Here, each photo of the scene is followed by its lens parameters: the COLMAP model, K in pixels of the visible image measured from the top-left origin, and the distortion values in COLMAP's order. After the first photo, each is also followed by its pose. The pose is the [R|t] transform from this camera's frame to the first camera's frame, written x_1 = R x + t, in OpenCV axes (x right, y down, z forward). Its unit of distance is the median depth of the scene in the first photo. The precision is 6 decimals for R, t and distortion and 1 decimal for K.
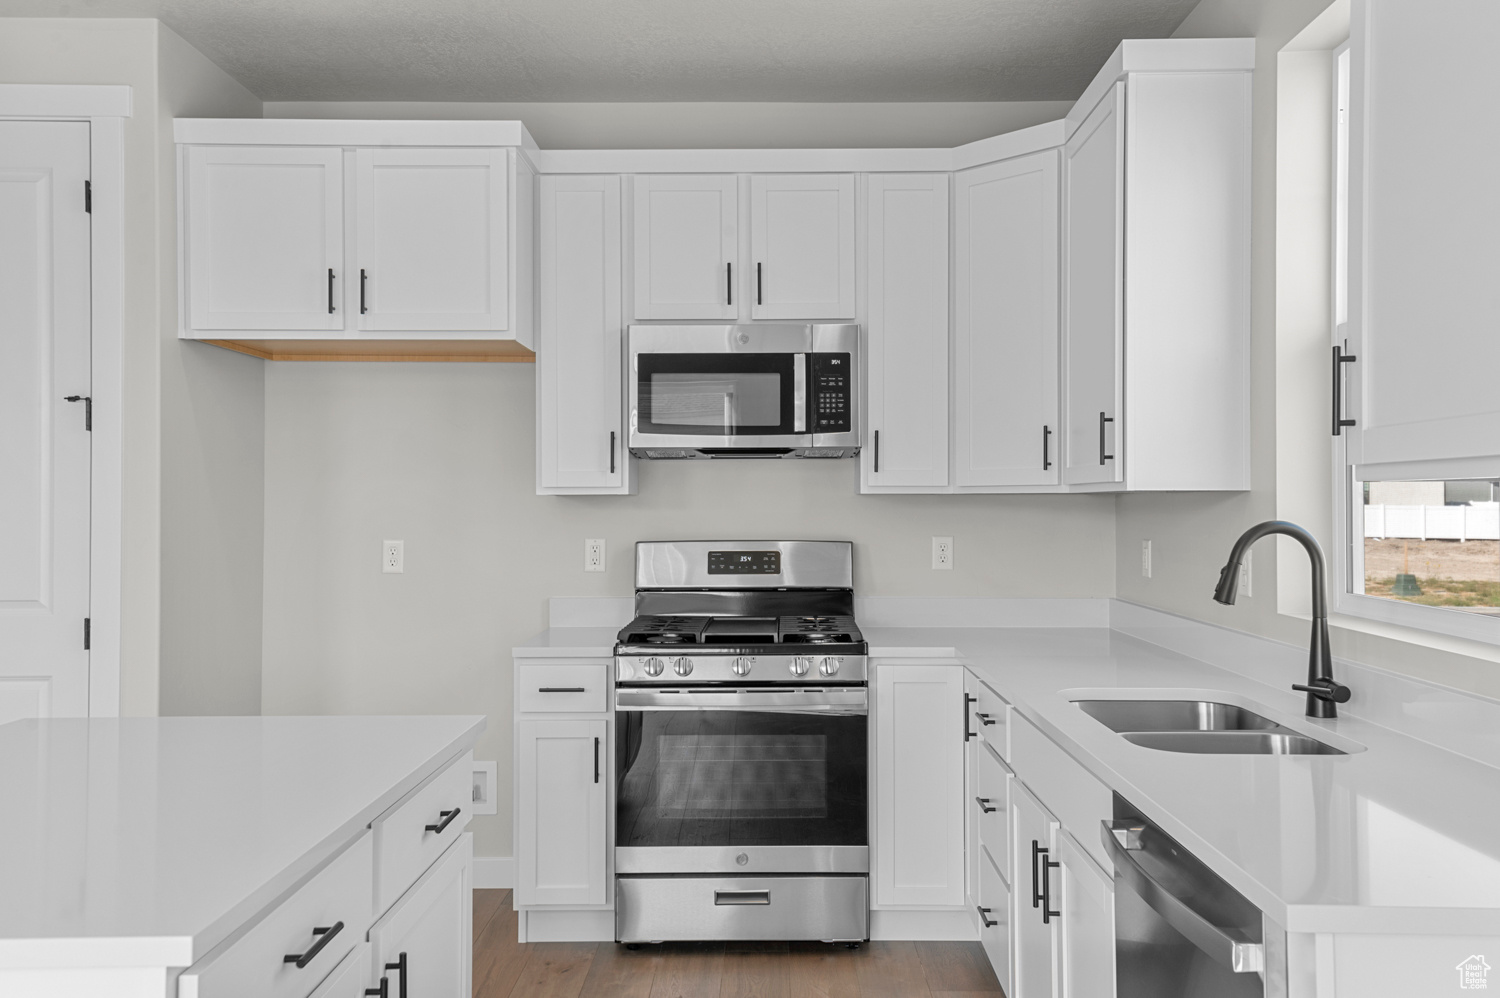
lens RADIAL K [[1258.6, 0, 751.1], [0, 1258.6, 497.6], [0, 0, 1]] dist [0.034531, -0.001932]
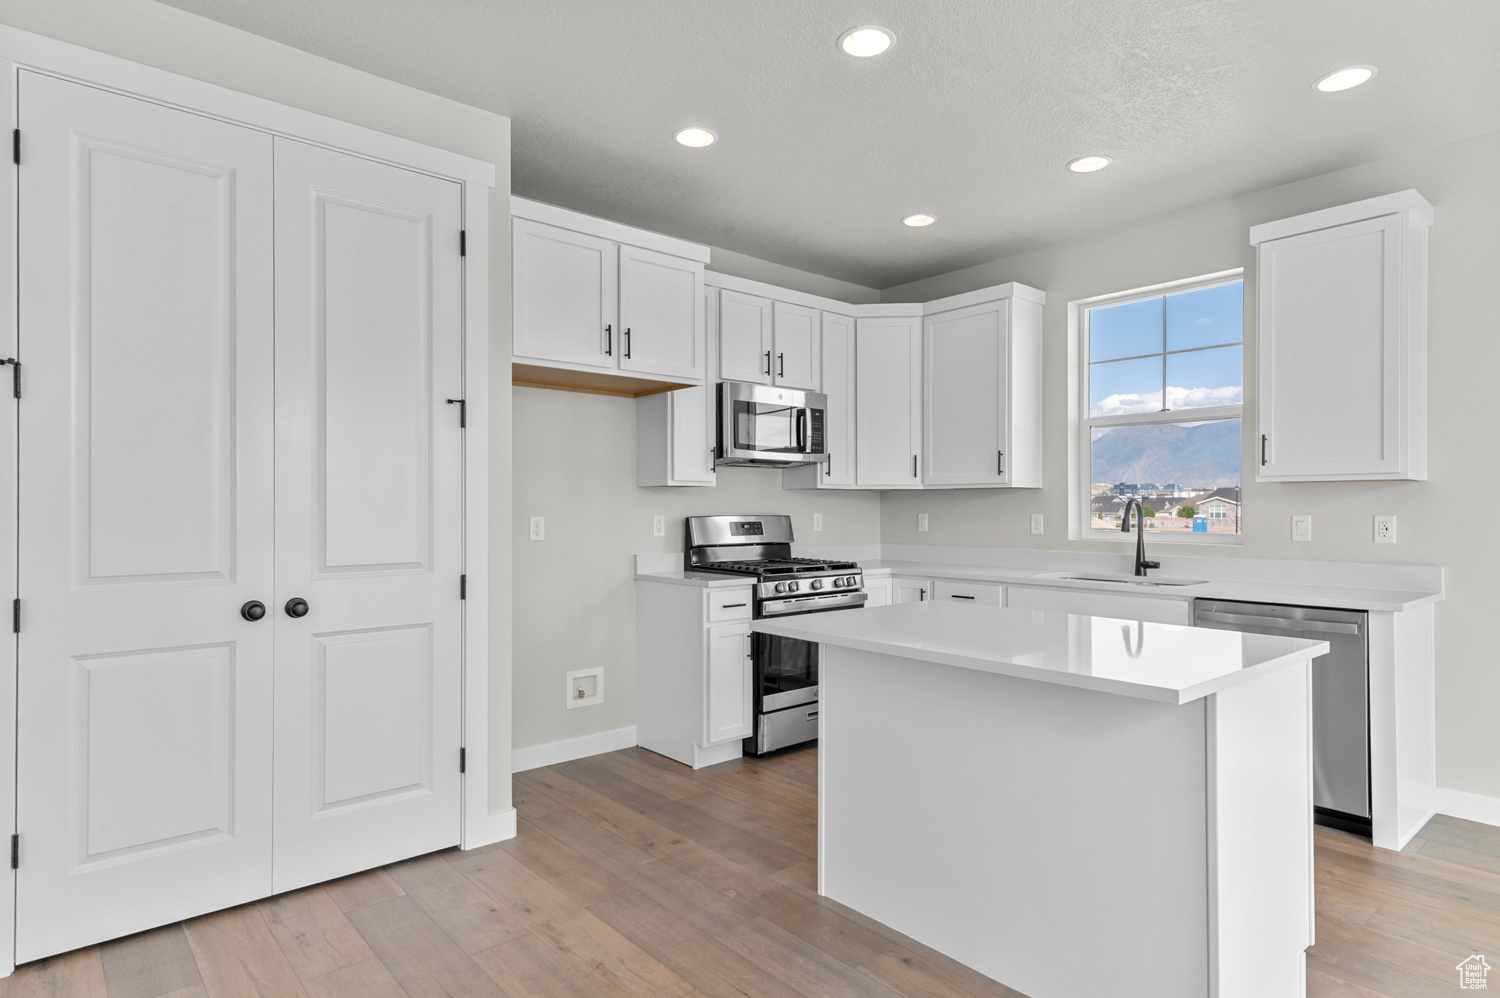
lens RADIAL K [[861.8, 0, 756.9], [0, 861.8, 504.7], [0, 0, 1]] dist [0.001159, -0.000486]
pose [[0.741323, 0.004689, 0.671132, -0.804210], [-0.003717, 0.999989, -0.002880, 0.024299], [-0.671138, -0.000360, 0.741333, 0.150425]]
